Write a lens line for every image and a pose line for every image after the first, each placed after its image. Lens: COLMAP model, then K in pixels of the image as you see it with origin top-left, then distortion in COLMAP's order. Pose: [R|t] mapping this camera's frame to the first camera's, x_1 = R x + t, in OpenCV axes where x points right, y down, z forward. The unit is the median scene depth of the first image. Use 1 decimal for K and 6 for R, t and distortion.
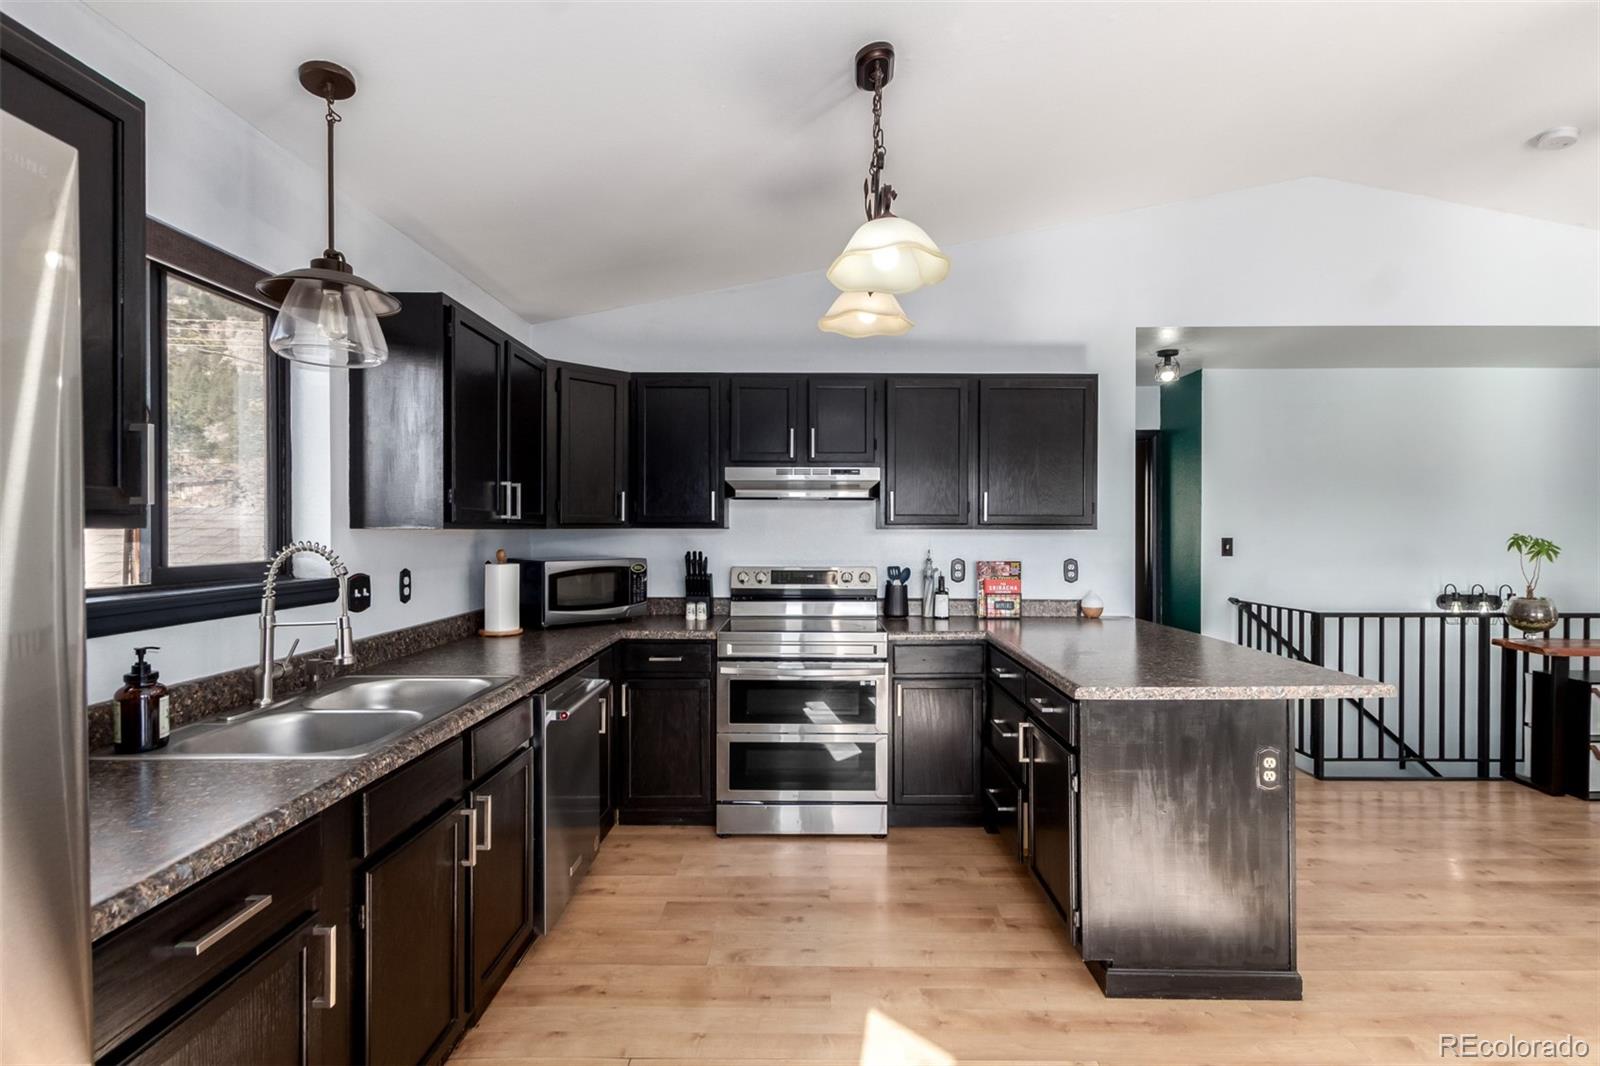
lens RADIAL K [[763.1, 0, 806.3], [0, 763.1, 532.7], [0, 0, 1]] dist [0.011734, -0.002697]
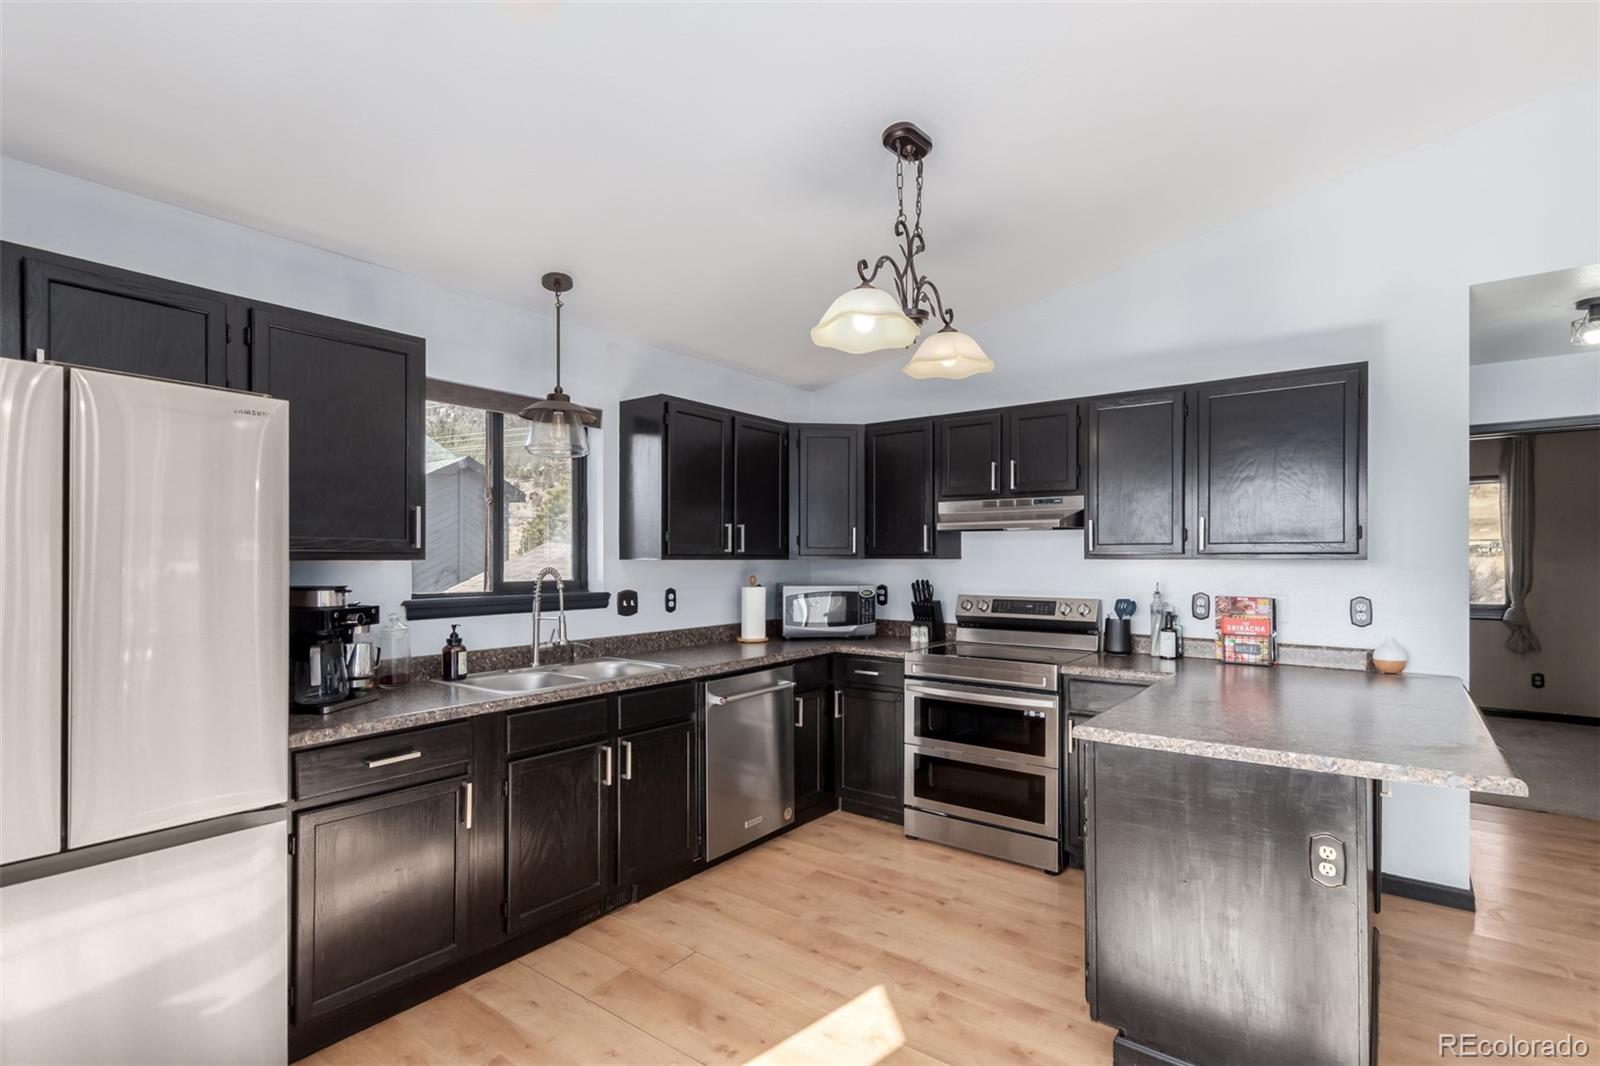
lens RADIAL K [[763.1, 0, 790.2], [0, 763.1, 557.3], [0, 0, 1]] dist [0.011734, -0.002697]
pose [[0.792845, -0.002799, -0.609417, 0.454040], [-0.001277, 0.999980, -0.006254, -0.000982], [0.609422, 0.005737, 0.792825, 0.017657]]
